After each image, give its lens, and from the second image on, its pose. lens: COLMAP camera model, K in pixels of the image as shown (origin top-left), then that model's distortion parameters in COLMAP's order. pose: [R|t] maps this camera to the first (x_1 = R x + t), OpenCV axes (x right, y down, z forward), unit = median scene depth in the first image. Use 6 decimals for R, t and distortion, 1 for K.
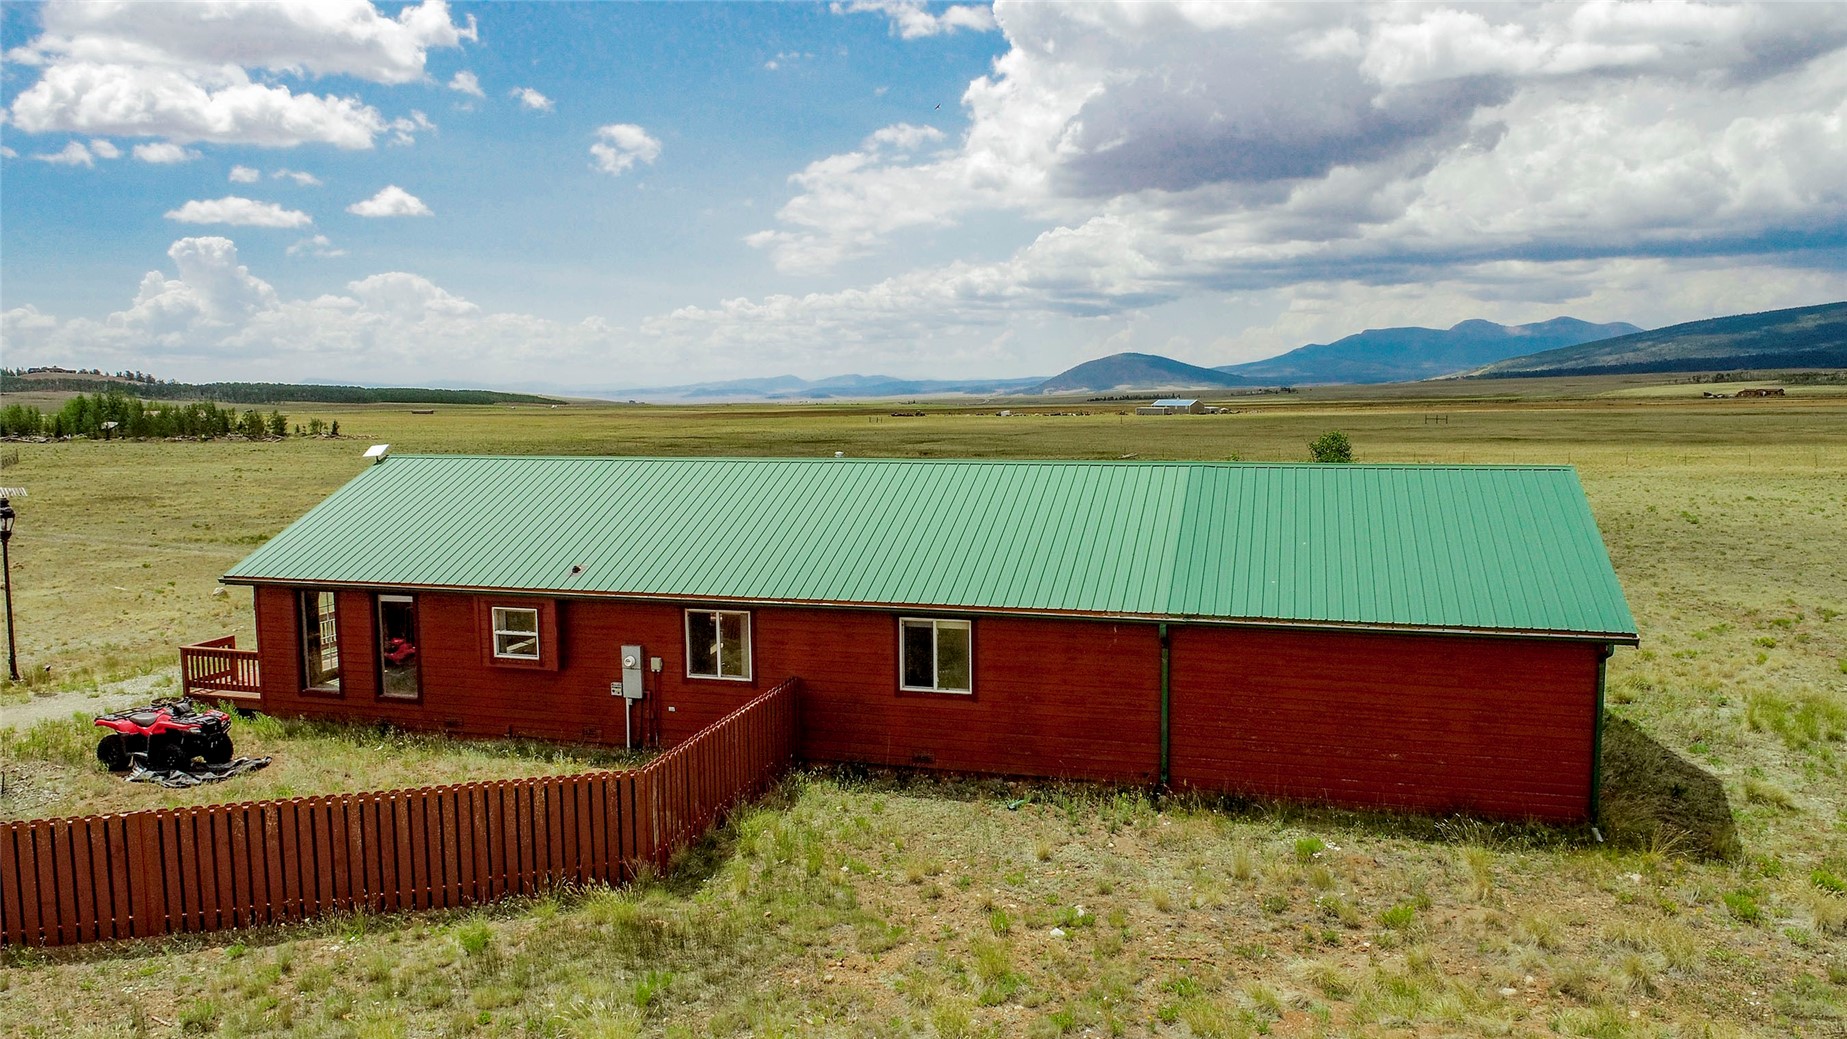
lens RADIAL K [[1319.2, 0, 923.5], [0, 1319.2, 519.5], [0, 0, 1]] dist [-0.010110, -0.003458]
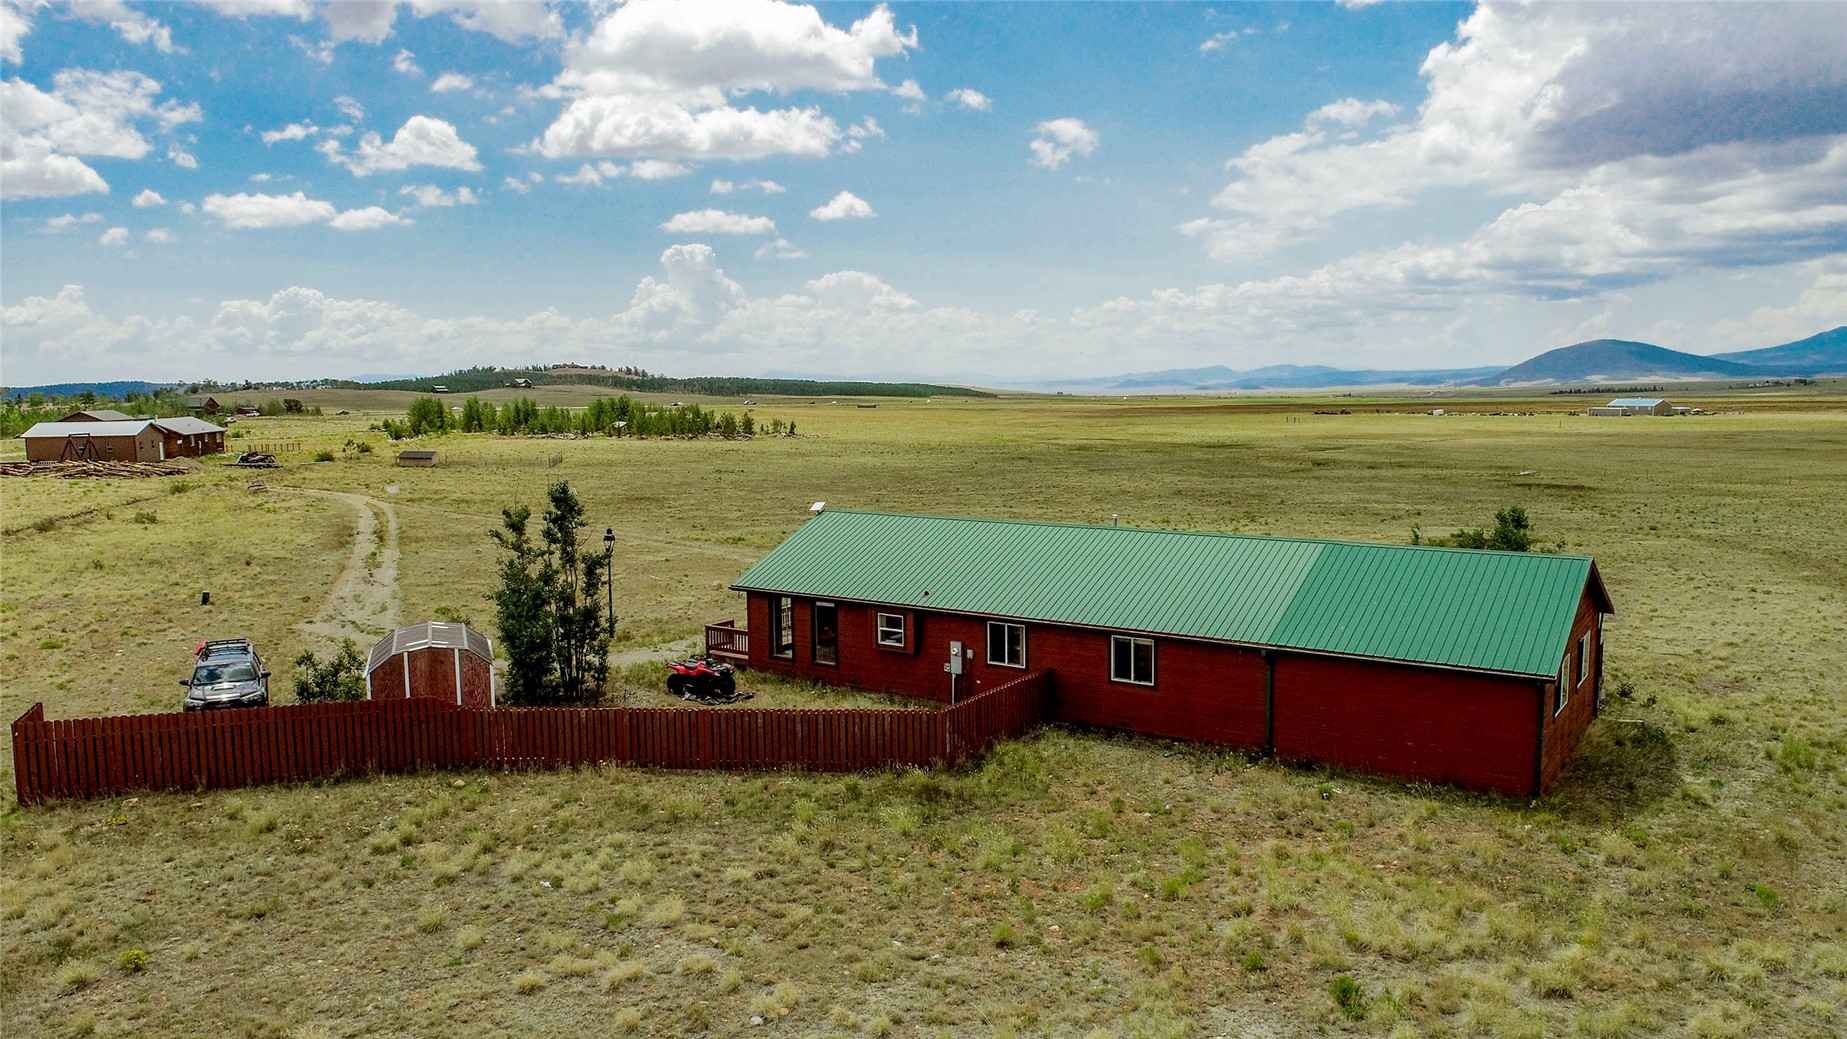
lens RADIAL K [[1447.0, 0, 923.5], [0, 1447.0, 519.5], [0, 0, 1]] dist [-0.002621, -0.004679]
pose [[0.946486, 0.036114, -0.320718, 0.296118], [-0.030654, 0.999287, 0.022059, -0.090291], [0.321286, -0.011047, 0.946918, -0.681880]]
